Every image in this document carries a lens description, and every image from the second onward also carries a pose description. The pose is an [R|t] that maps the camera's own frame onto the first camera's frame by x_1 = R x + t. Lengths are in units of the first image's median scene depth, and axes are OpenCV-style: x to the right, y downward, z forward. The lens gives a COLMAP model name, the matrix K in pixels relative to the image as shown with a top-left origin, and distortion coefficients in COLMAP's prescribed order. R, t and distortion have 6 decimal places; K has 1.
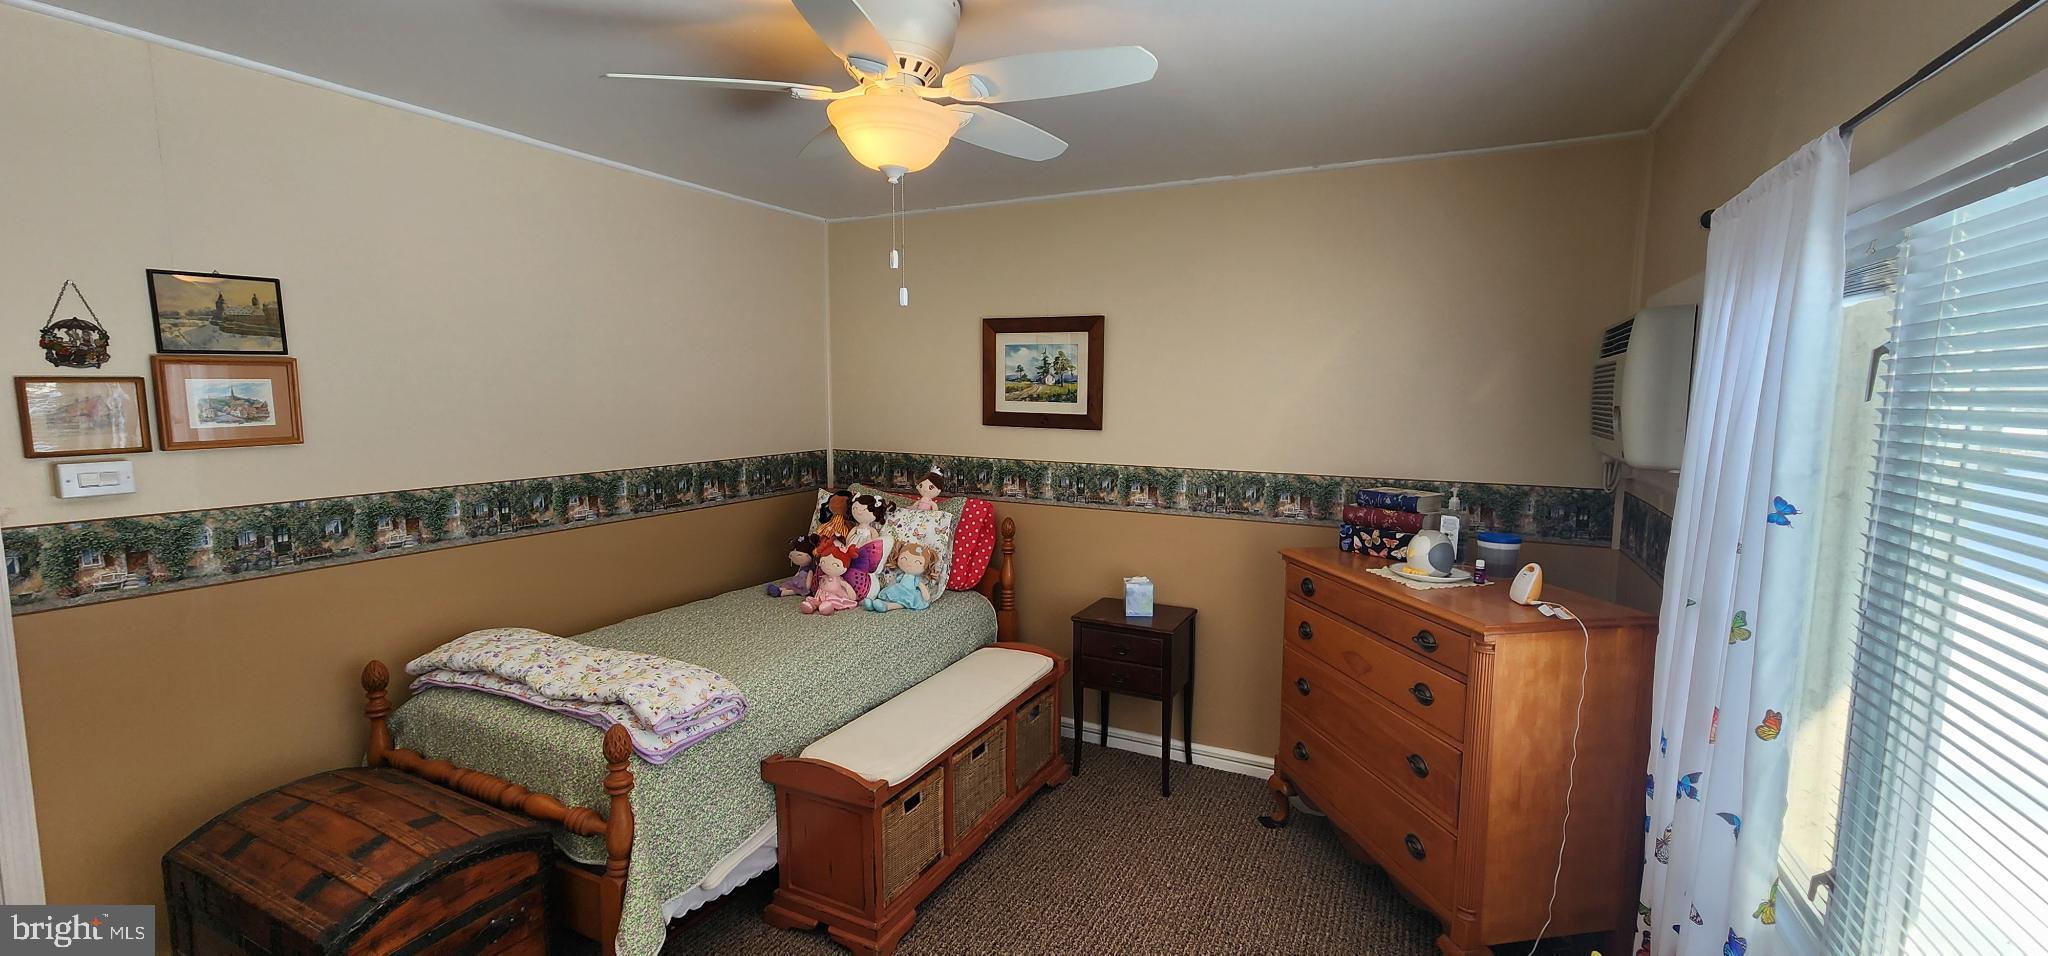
lens RADIAL K [[838.1, 0, 1021.8], [0, 838.1, 479.6], [0, 0, 1]] dist [-0.000079, 0.000229]
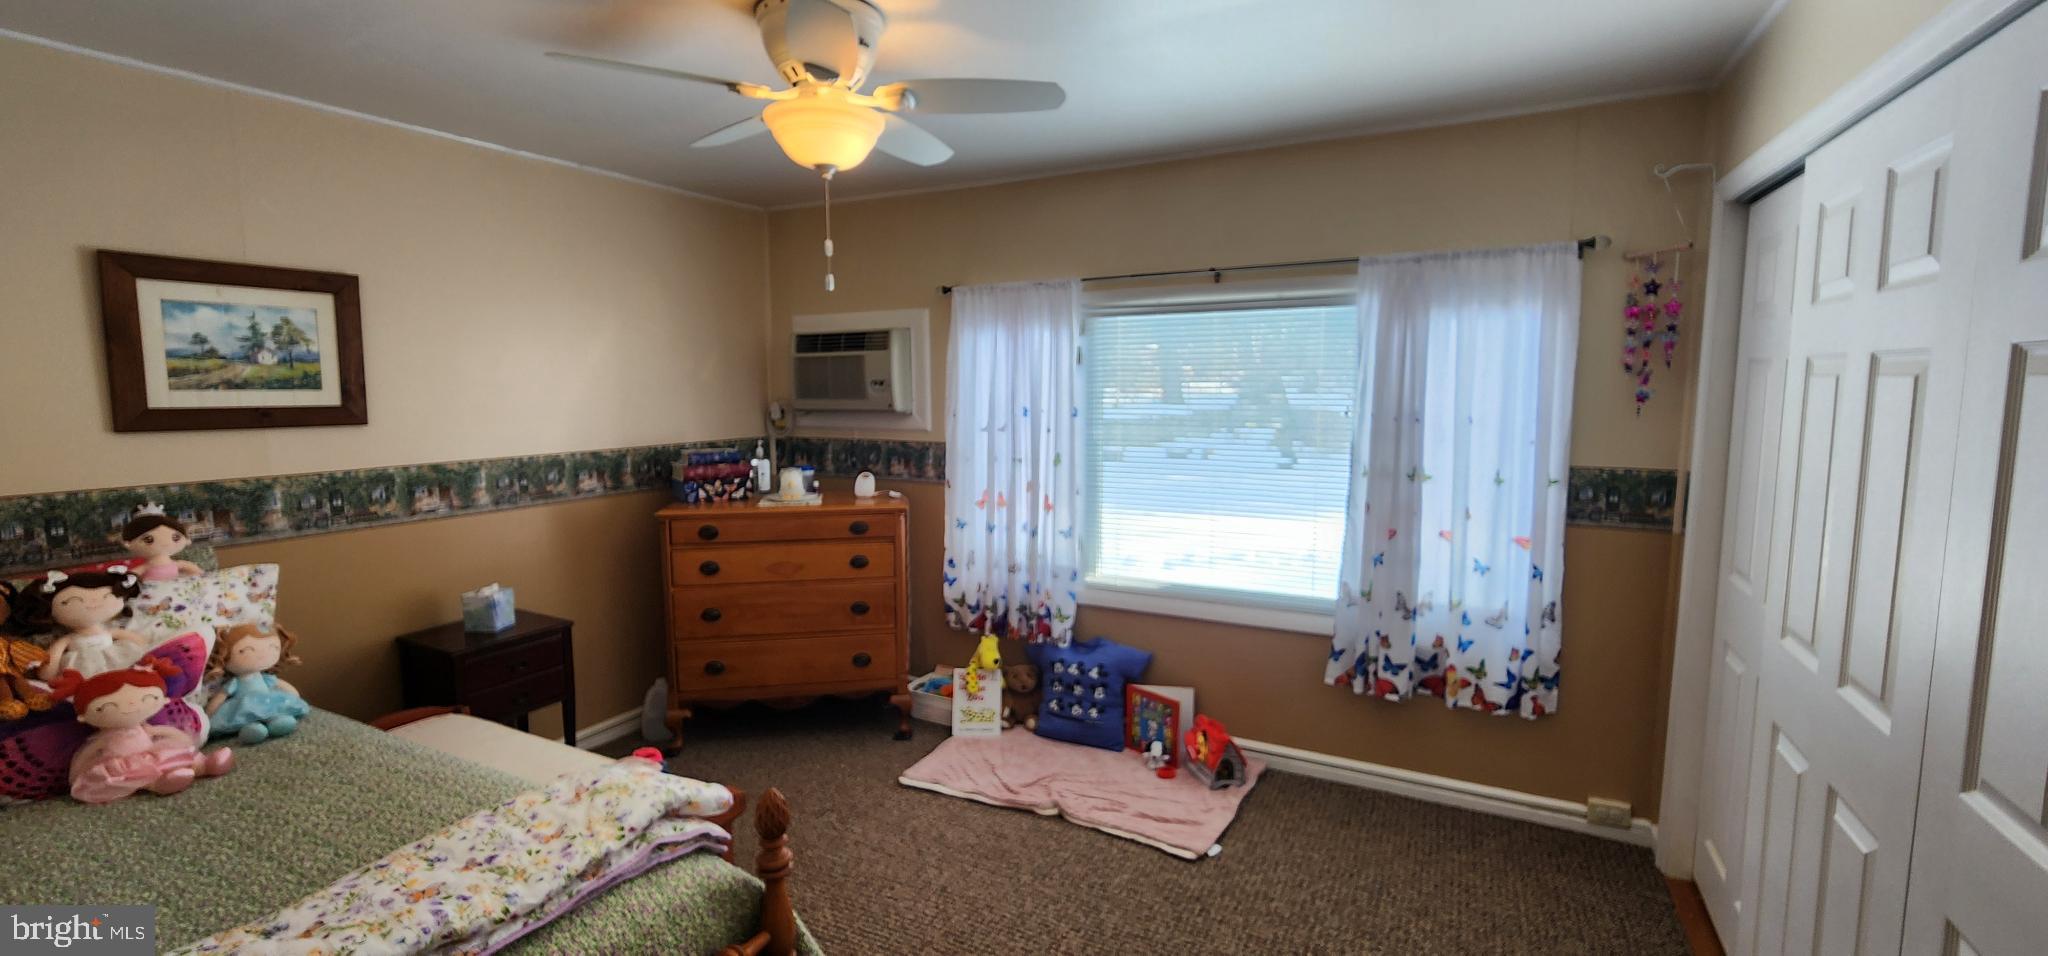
lens RADIAL K [[838.1, 0, 1016.2], [0, 838.1, 471.5], [0, 0, 1]] dist [-0.000079, 0.000229]
pose [[0.037812, -0.114332, 0.992723, -0.645992], [0.113477, 0.987498, 0.109408, -0.032917], [-0.992821, 0.108514, 0.050313, 0.371473]]
